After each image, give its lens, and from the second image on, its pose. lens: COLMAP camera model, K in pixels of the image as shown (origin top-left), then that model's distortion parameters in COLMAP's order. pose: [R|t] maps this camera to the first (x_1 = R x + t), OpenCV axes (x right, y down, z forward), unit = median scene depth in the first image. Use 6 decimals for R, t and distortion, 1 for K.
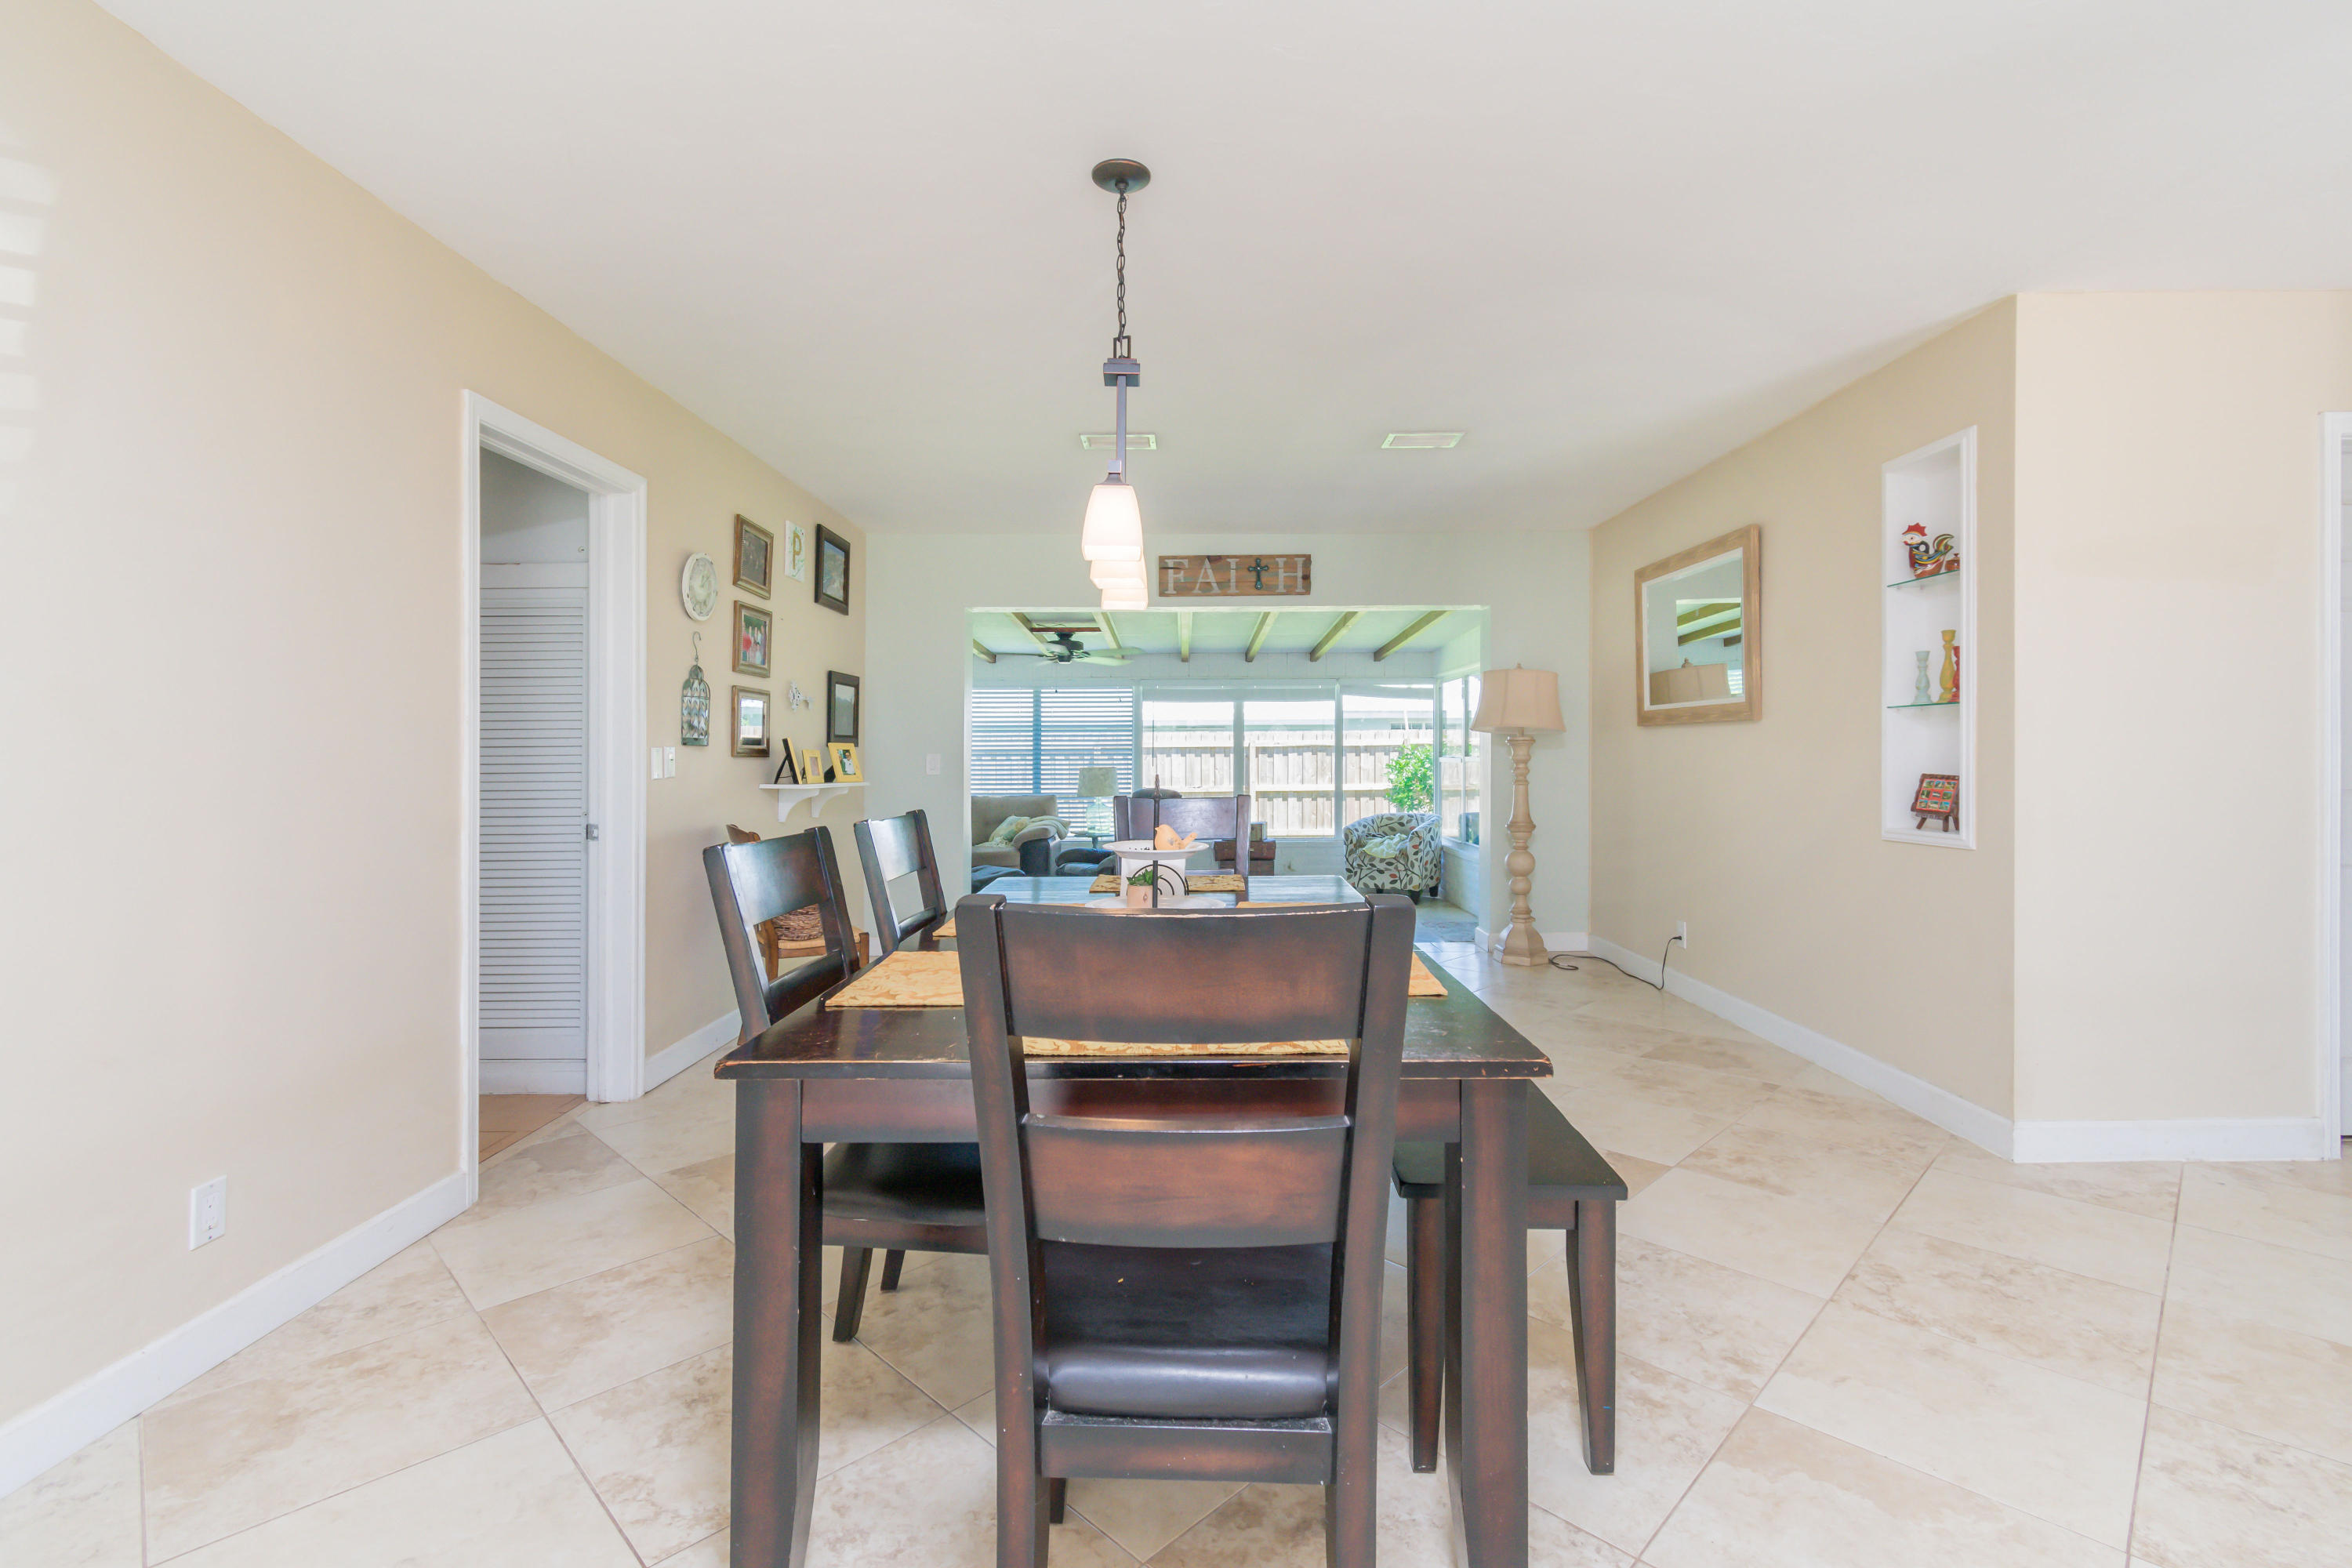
lens RADIAL K [[1092.4, 0, 1179.1], [0, 1092.4, 740.2], [0, 0, 1]] dist [0.000737, -0.000008]
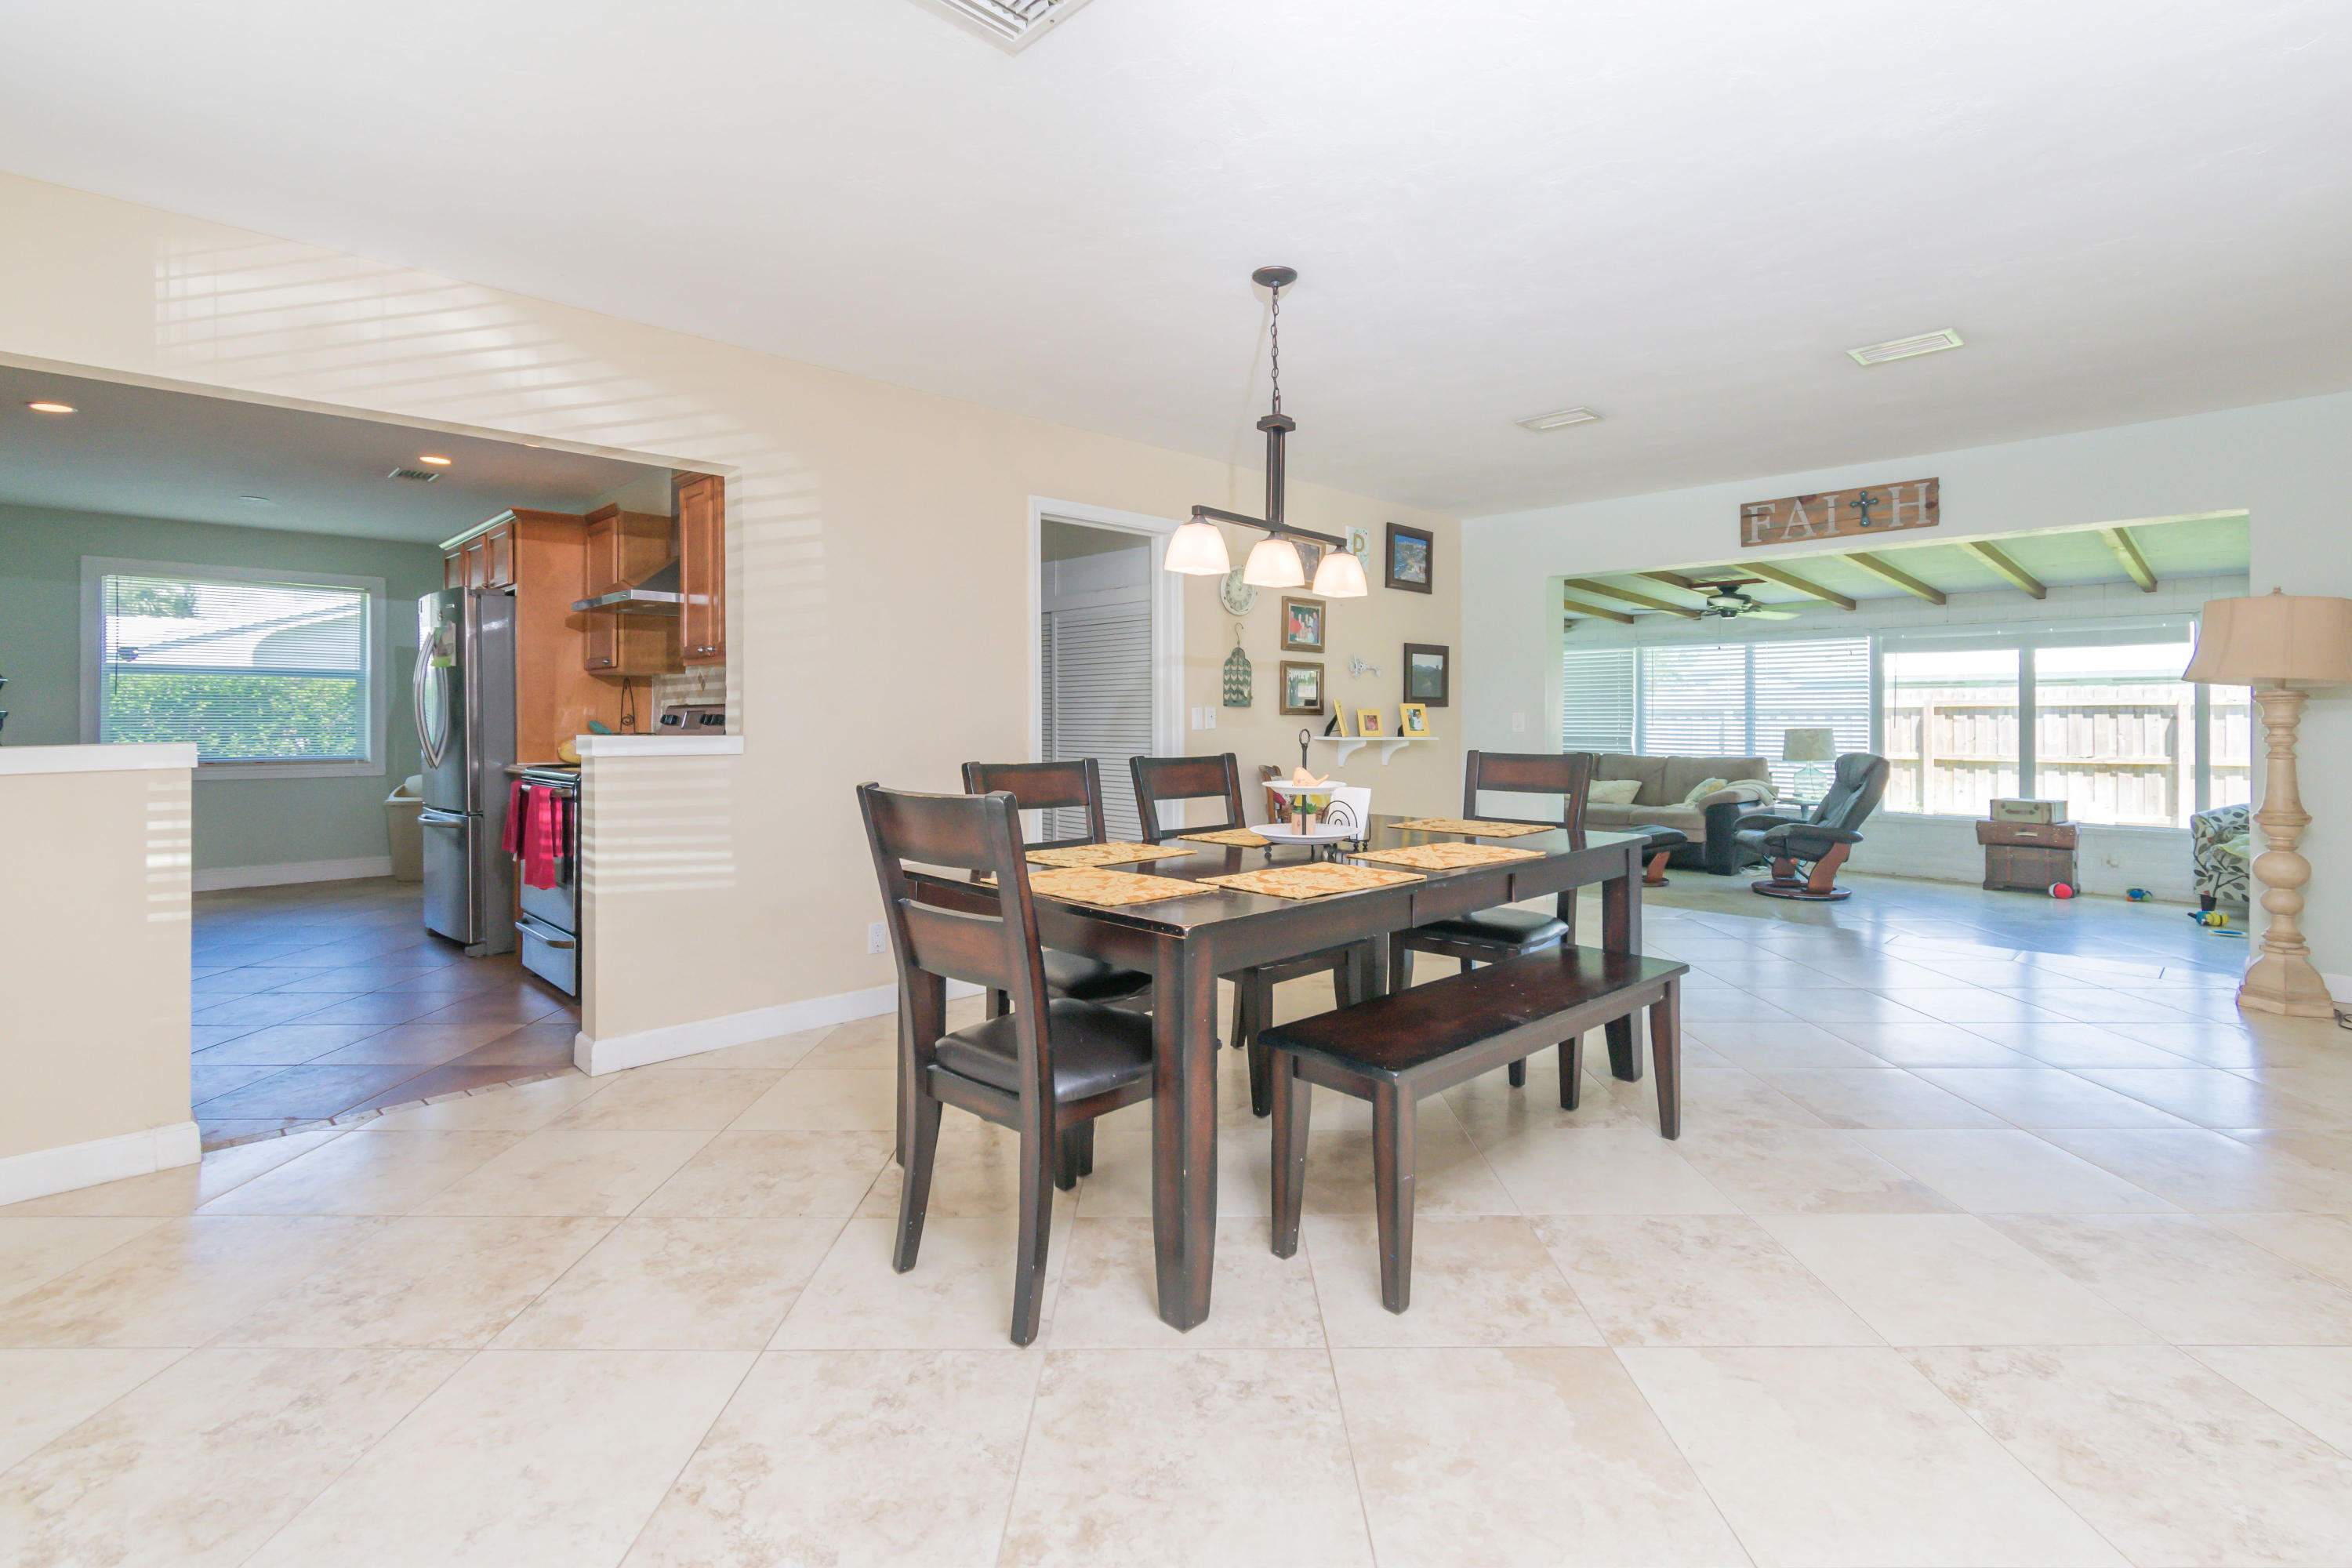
lens RADIAL K [[1074.7, 0, 1174.6], [0, 1074.7, 691.4], [0, 0, 1]] dist [0.000745, -0.000834]
pose [[0.699557, -0.011575, -0.714483, 0.300087], [0.006059, 0.999929, -0.010267, -0.000125], [0.714551, 0.002853, 0.699577, -0.000266]]
